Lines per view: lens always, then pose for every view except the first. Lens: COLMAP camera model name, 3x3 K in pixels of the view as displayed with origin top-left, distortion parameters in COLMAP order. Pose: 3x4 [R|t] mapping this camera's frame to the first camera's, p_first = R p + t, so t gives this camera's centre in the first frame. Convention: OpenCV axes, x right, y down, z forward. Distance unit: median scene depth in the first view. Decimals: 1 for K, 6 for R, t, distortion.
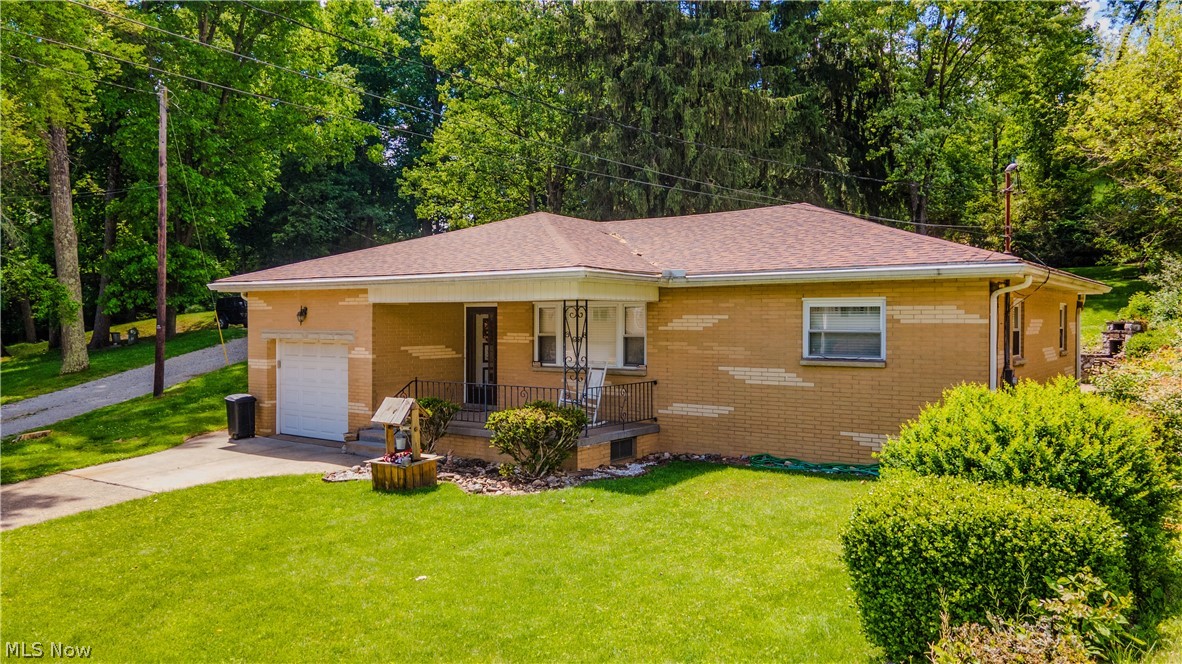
lens RADIAL K [[866.7, 0, 585.4], [0, 866.7, 330.7], [0, 0, 1]] dist [0.070915, -0.002108]
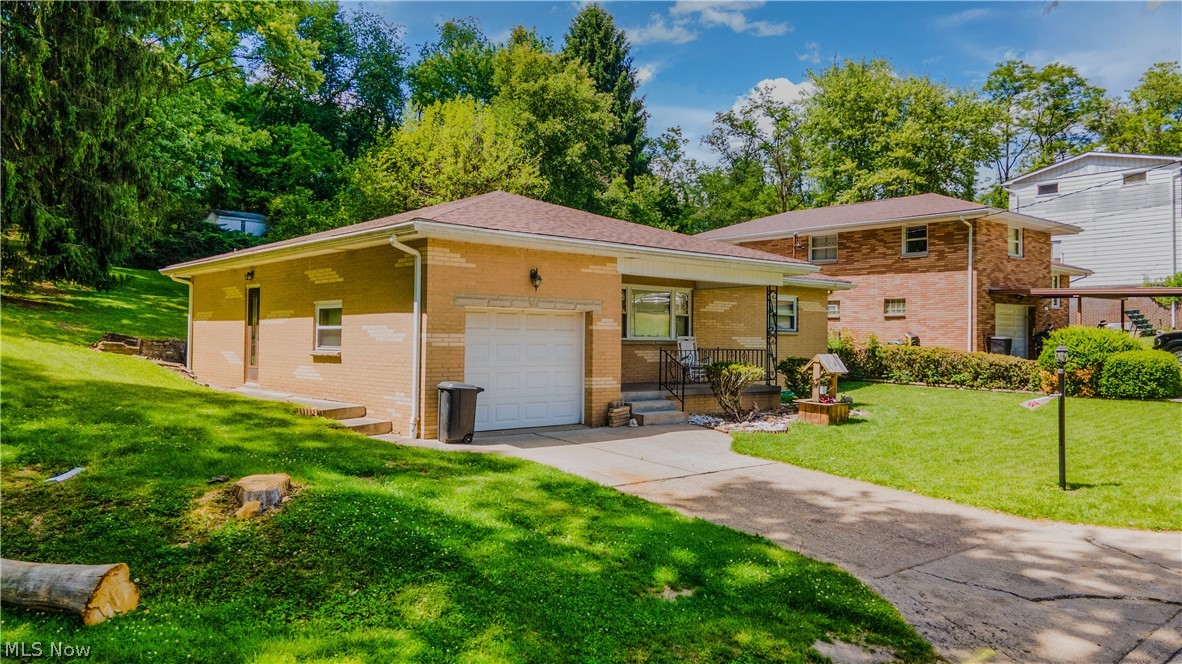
lens RADIAL K [[866.7, 0, 591.0], [0, 866.7, 330.8], [0, 0, 1]] dist [0.070915, -0.002108]
pose [[0.207034, 0.014792, 0.978222, -1.331382], [0.003783, 0.999866, -0.015919, 0.053148], [-0.978326, 0.006996, 0.206950, 0.922940]]
